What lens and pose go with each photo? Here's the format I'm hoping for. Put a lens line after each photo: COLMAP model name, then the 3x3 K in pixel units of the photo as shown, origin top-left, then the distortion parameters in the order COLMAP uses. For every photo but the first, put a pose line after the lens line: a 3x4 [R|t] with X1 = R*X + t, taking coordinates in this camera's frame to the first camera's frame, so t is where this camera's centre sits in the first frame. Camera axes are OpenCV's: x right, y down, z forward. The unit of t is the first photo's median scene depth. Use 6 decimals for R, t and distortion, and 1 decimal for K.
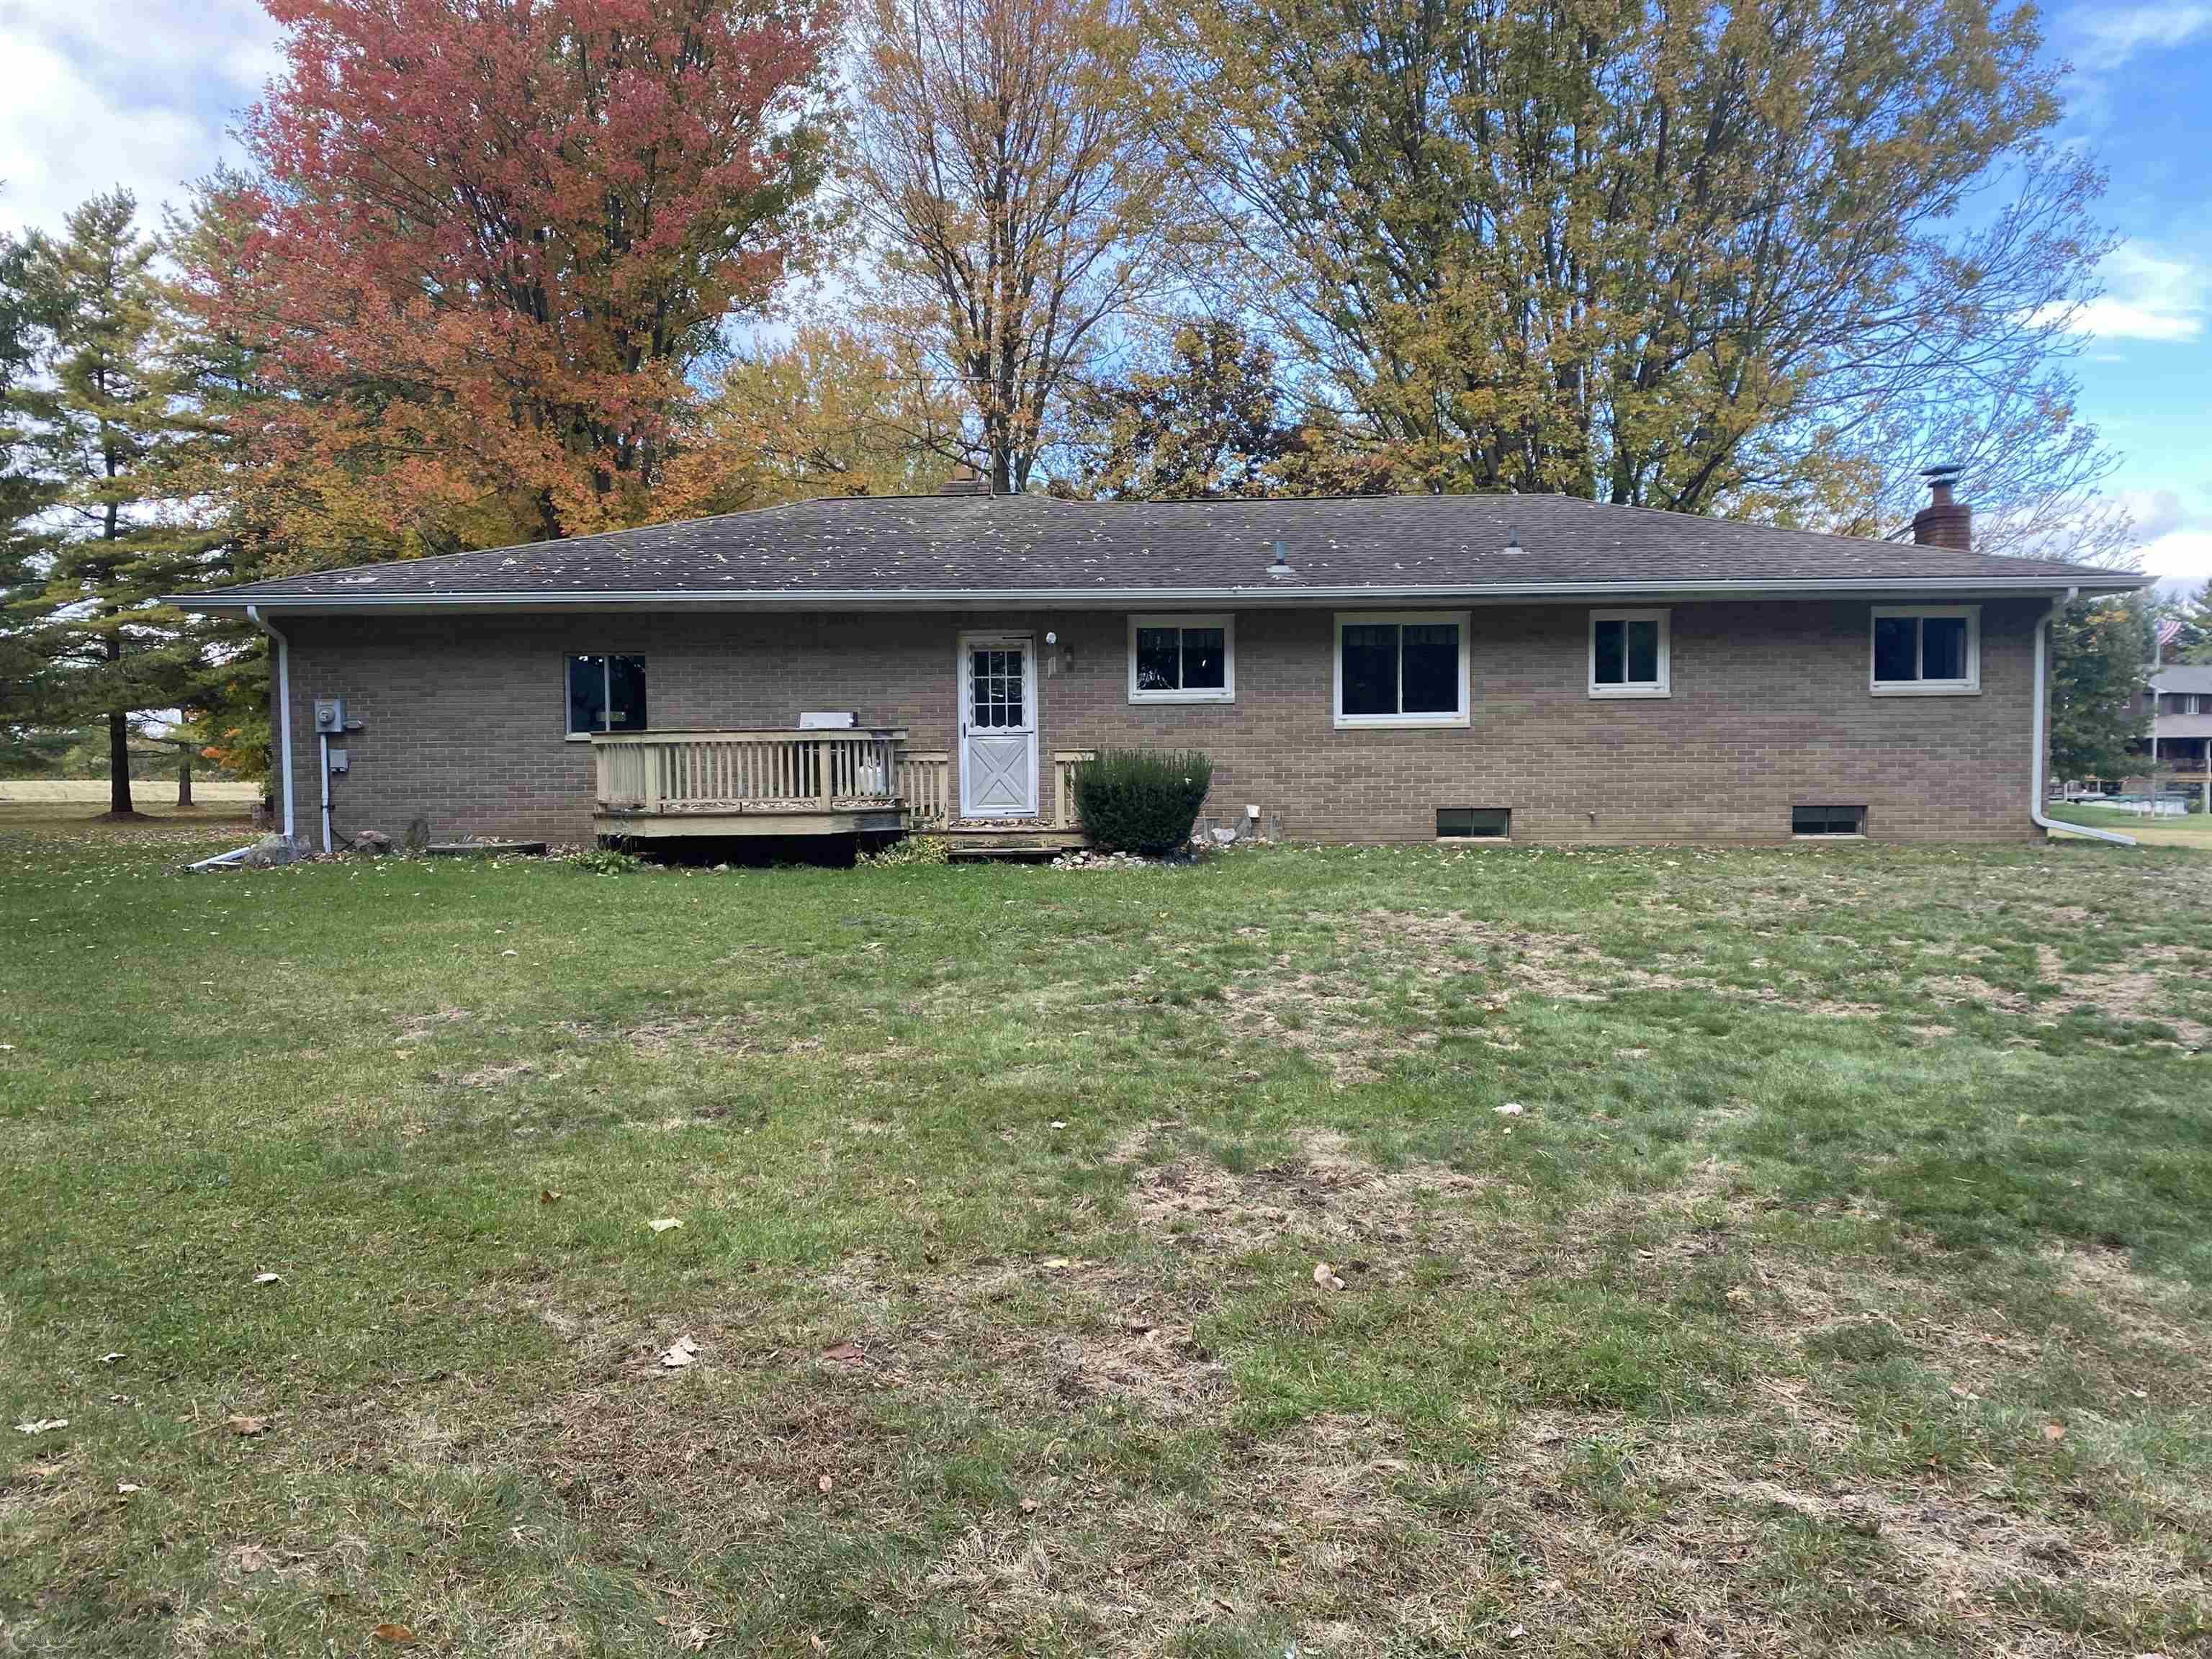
lens RADIAL K [[1689.6, 0, 1104.4], [0, 1689.6, 833.4], [0, 0, 1]] dist [0.035685, -0.040661]
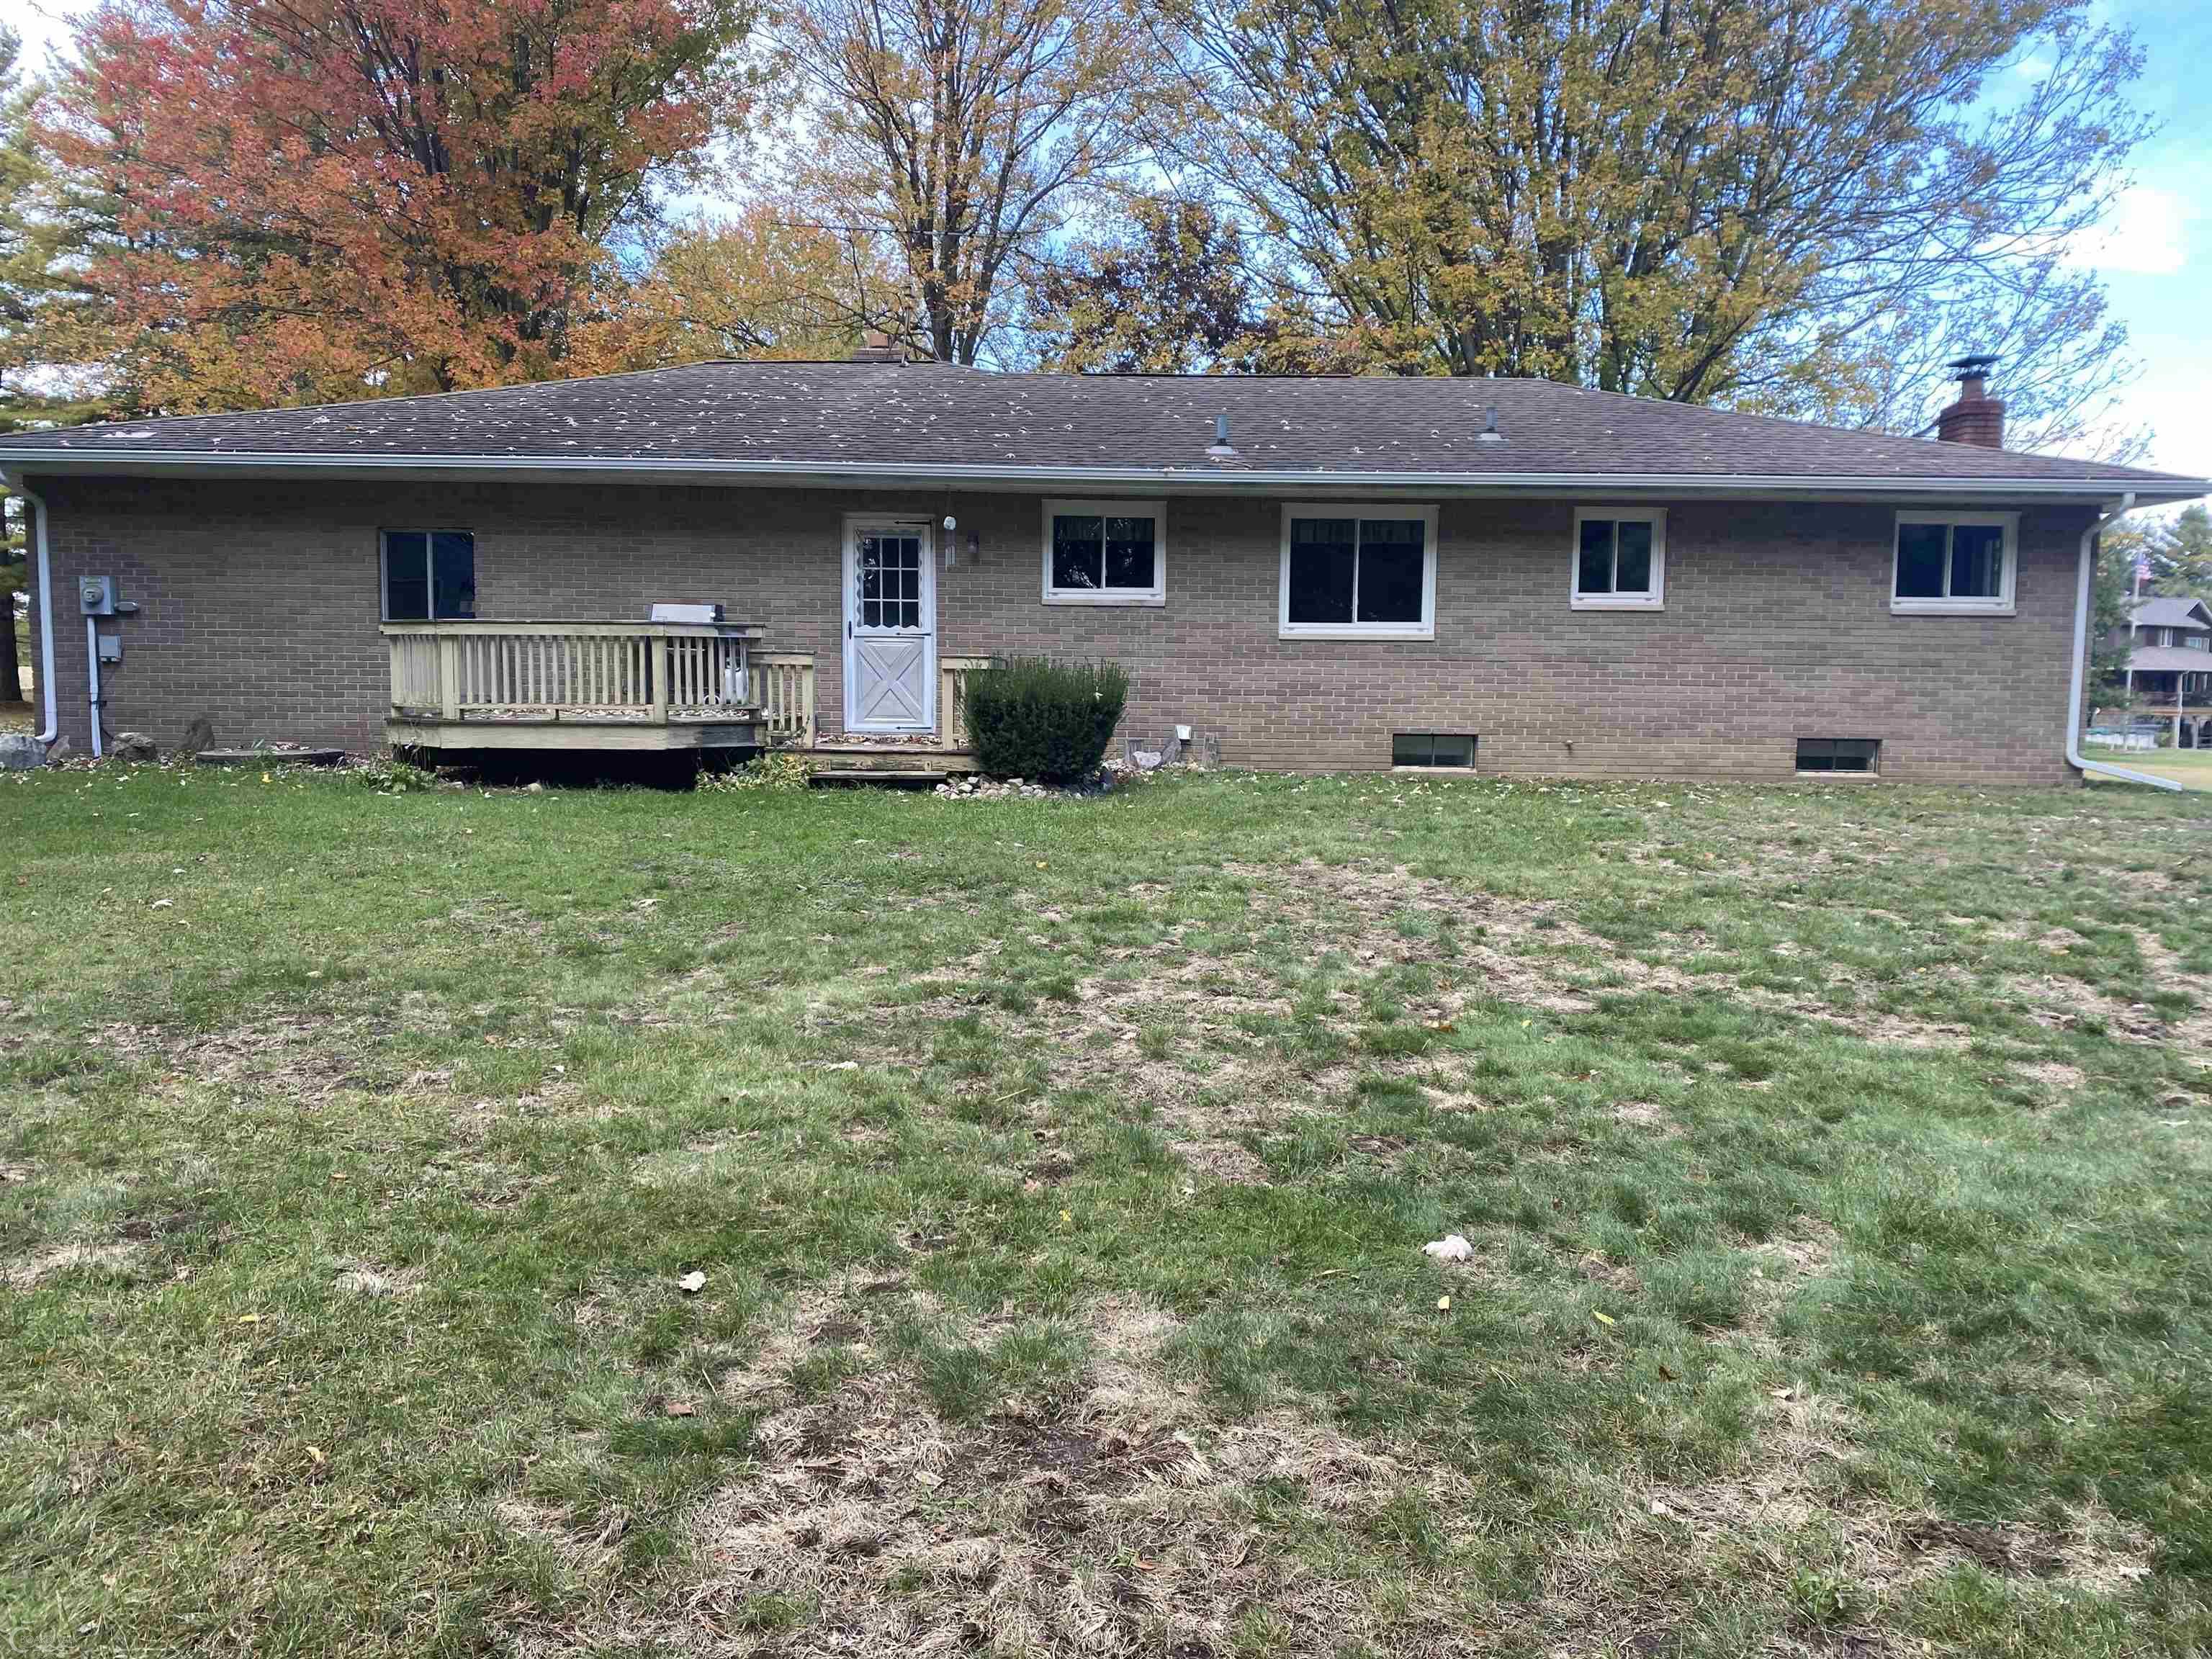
lens RADIAL K [[1689.6, 0, 1113.0], [0, 1689.6, 826.6], [0, 0, 1]] dist [0.035685, -0.040661]
pose [[0.999530, 0.019991, 0.023259, 0.033478], [-0.021111, 0.998579, 0.048929, -0.006196], [-0.022248, -0.049397, 0.998531, 0.133304]]
